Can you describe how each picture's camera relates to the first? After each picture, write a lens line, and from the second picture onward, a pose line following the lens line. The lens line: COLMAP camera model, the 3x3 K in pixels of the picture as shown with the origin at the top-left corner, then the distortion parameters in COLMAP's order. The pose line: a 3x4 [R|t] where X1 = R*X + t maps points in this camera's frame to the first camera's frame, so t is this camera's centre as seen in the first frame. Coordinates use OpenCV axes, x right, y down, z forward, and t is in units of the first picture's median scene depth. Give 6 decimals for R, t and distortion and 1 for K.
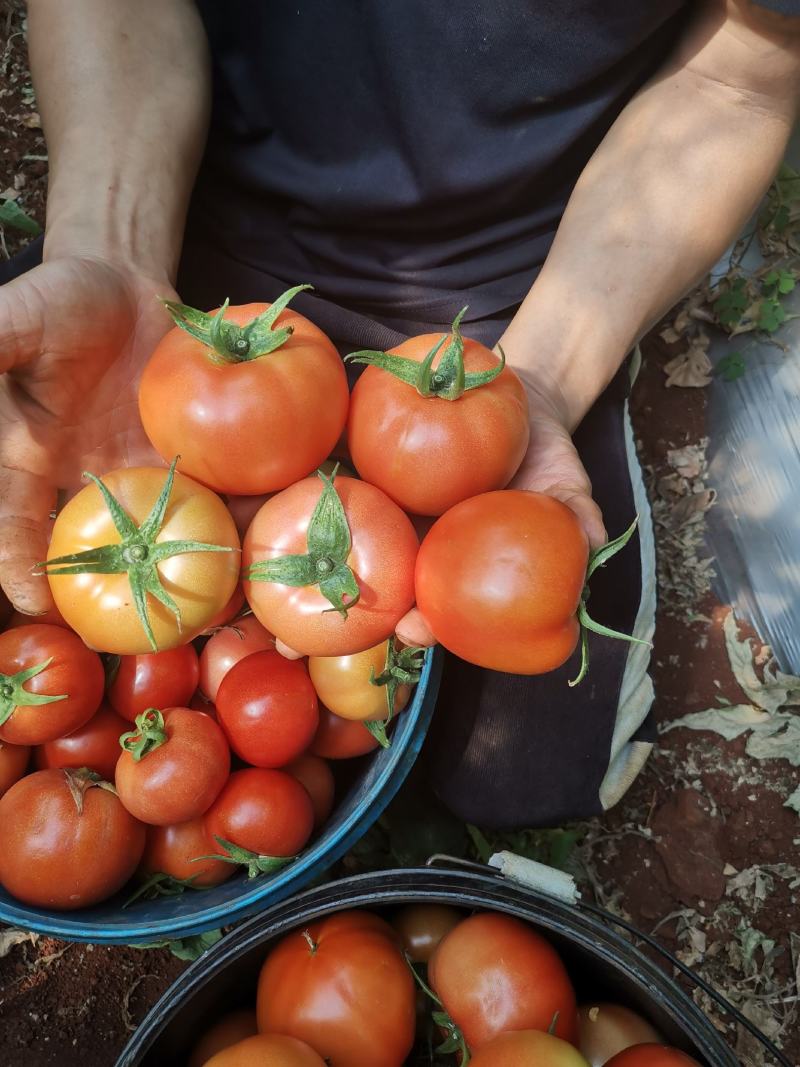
lens RADIAL K [[880.7, 0, 400.0], [0, 880.7, 533.5], [0, 0, 1]] dist [0.059761, -0.013663]
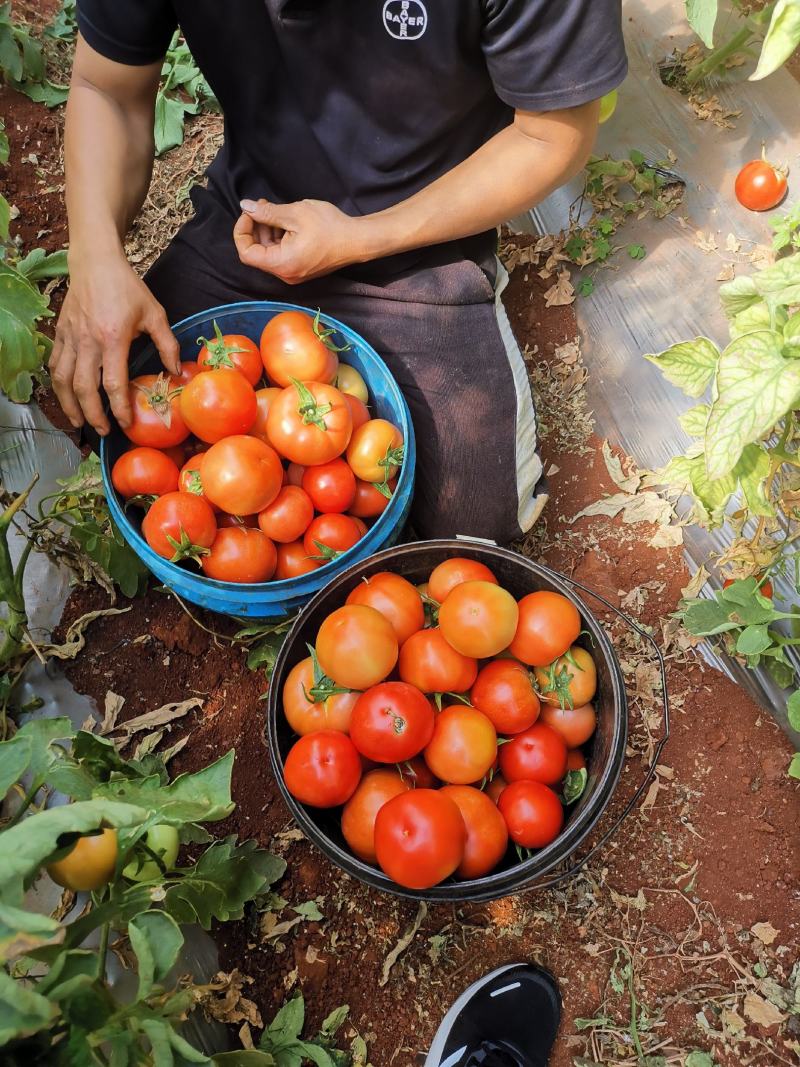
lens RADIAL K [[880.7, 0, 400.0], [0, 880.7, 533.5], [0, 0, 1]] dist [0.059761, -0.013663]
pose [[0.987904, -0.154636, -0.011522, 0.010502], [0.154365, 0.987778, -0.021579, 0.237587], [0.014718, 0.019540, 0.999701, -0.577711]]
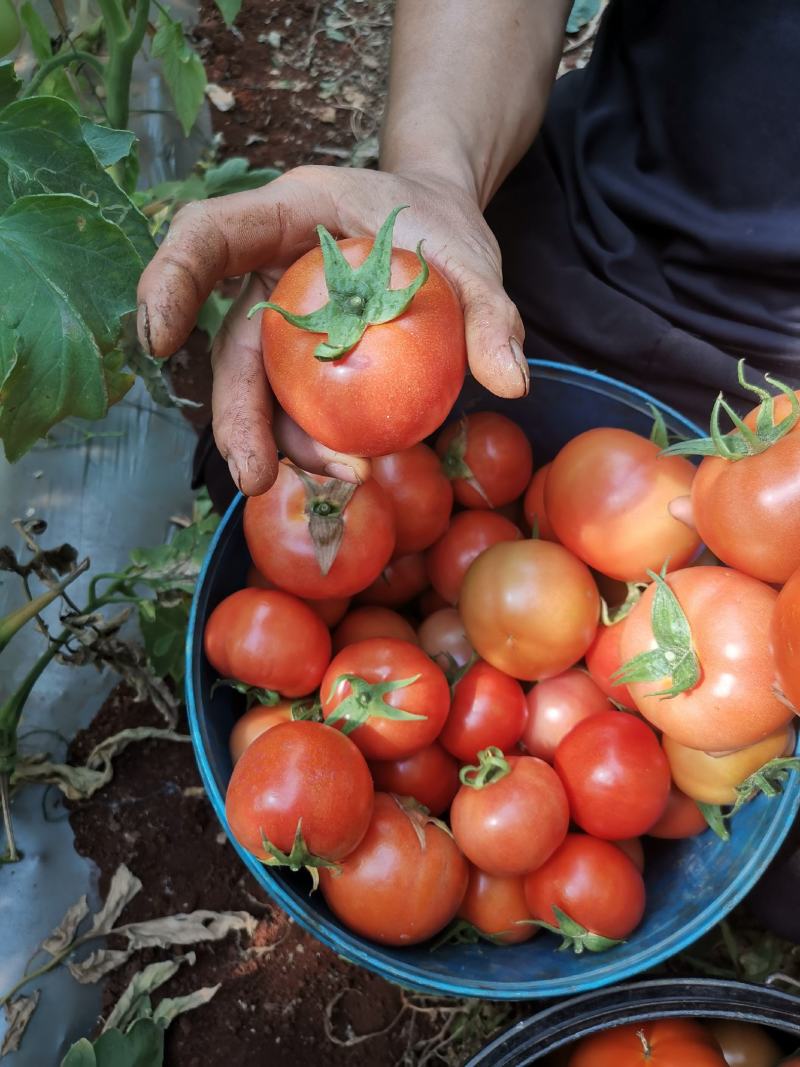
lens RADIAL K [[886.9, 0, 402.1], [0, 886.9, 542.6], [0, 0, 1]] dist [0.032662, 0.001540]
pose [[0.977982, 0.156615, -0.137926, -0.170045], [-0.156758, 0.987587, 0.009892, -0.009759], [0.137763, 0.011947, 0.990393, 0.030247]]
